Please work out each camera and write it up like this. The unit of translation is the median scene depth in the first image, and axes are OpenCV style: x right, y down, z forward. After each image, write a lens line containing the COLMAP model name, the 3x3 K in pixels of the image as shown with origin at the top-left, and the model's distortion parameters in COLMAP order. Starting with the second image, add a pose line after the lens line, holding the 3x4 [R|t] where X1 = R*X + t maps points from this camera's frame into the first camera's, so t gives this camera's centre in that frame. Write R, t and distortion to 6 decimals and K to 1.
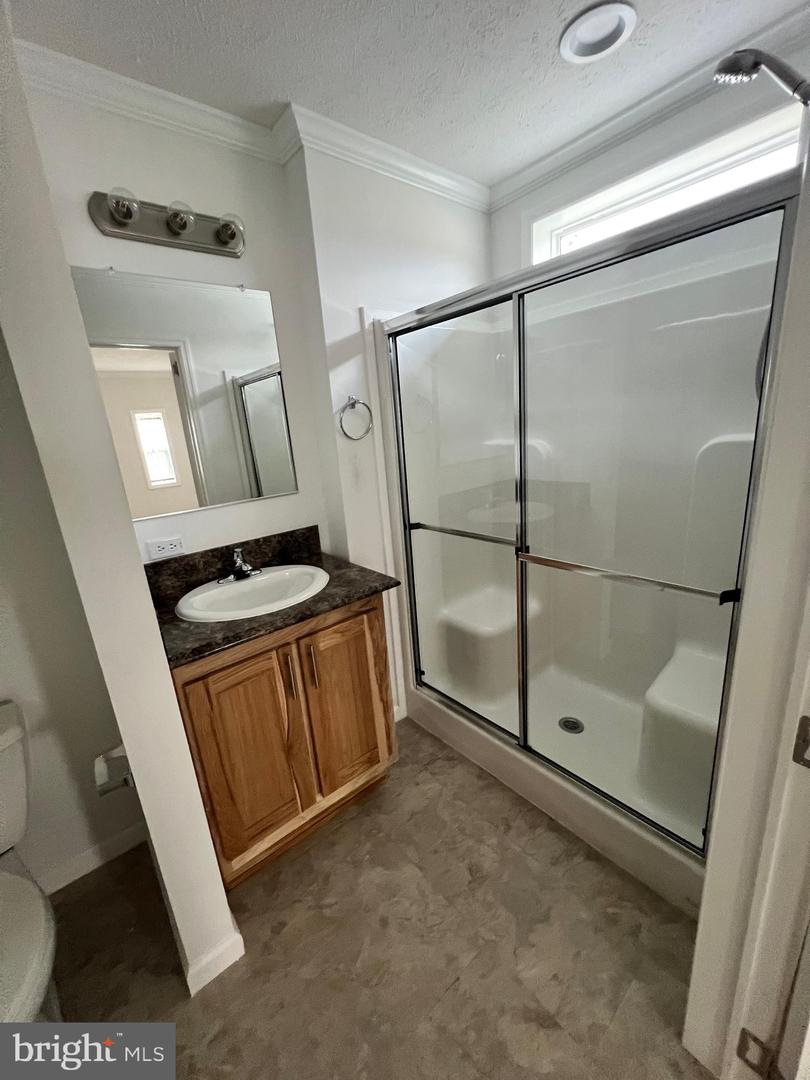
lens RADIAL K [[433.1, 0, 400.3], [0, 433.1, 539.4], [0, 0, 1]] dist [0.000742, 0.000709]
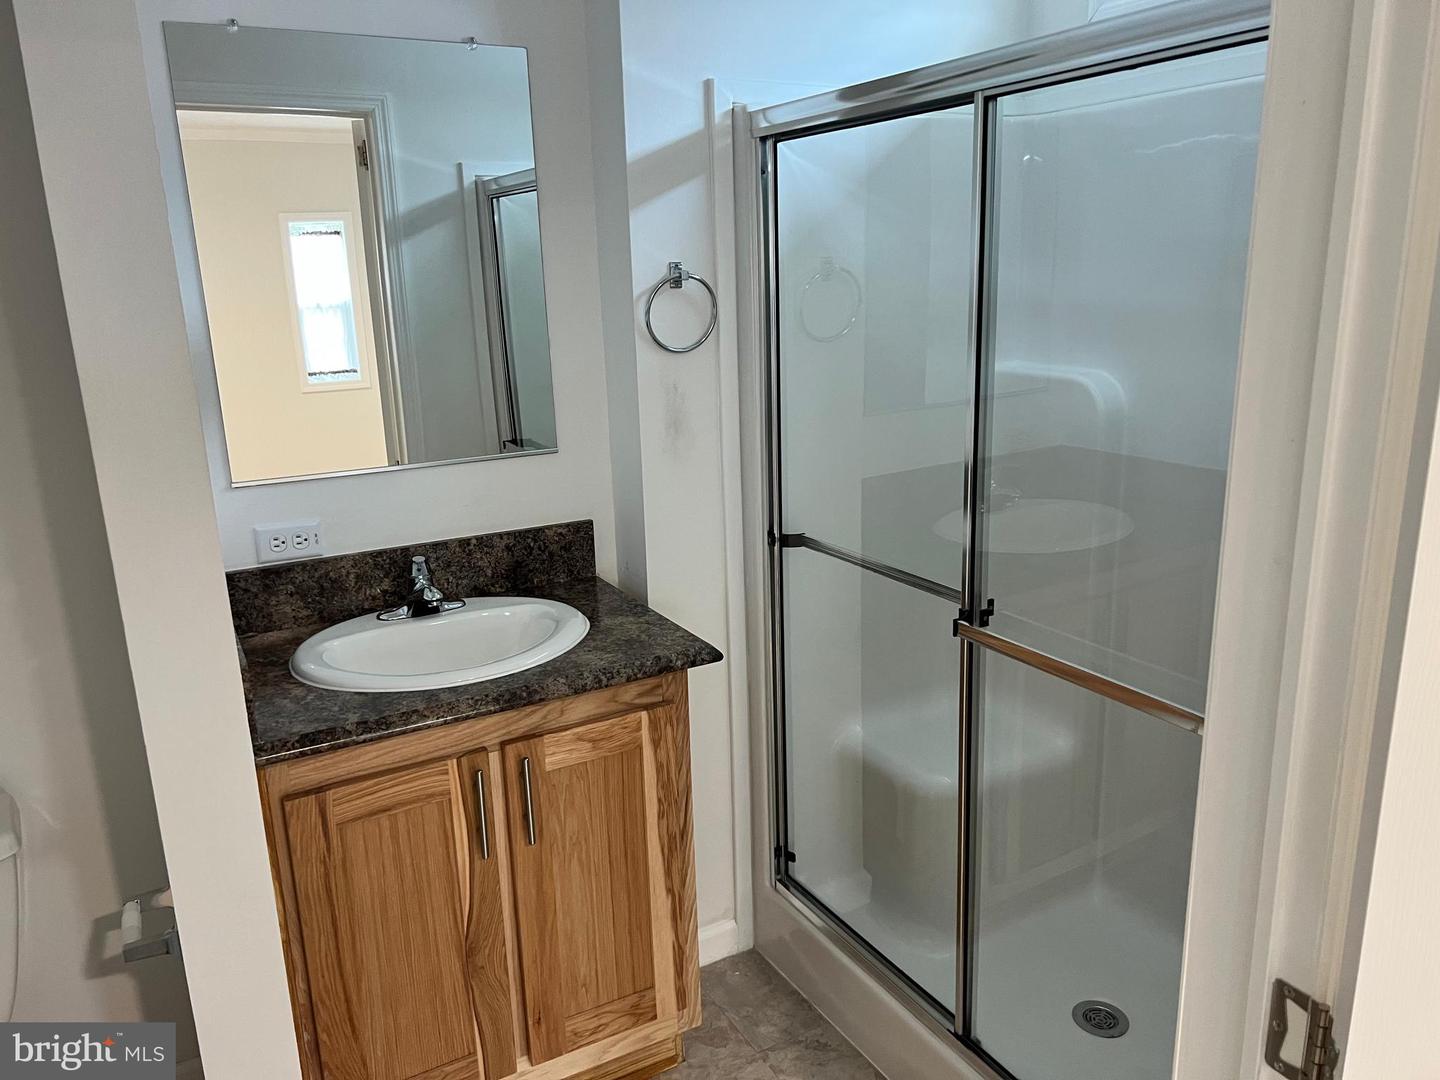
lens RADIAL K [[1090.0, 0, 727.4], [0, 1090.0, 546.0], [0, 0, 1]] dist [0.053184, -0.072756]
pose [[0.983685, 0.090977, -0.155199, 0.184656], [-0.090602, 0.995842, 0.009500, -0.036257], [0.155418, 0.004716, 0.987837, -0.222076]]
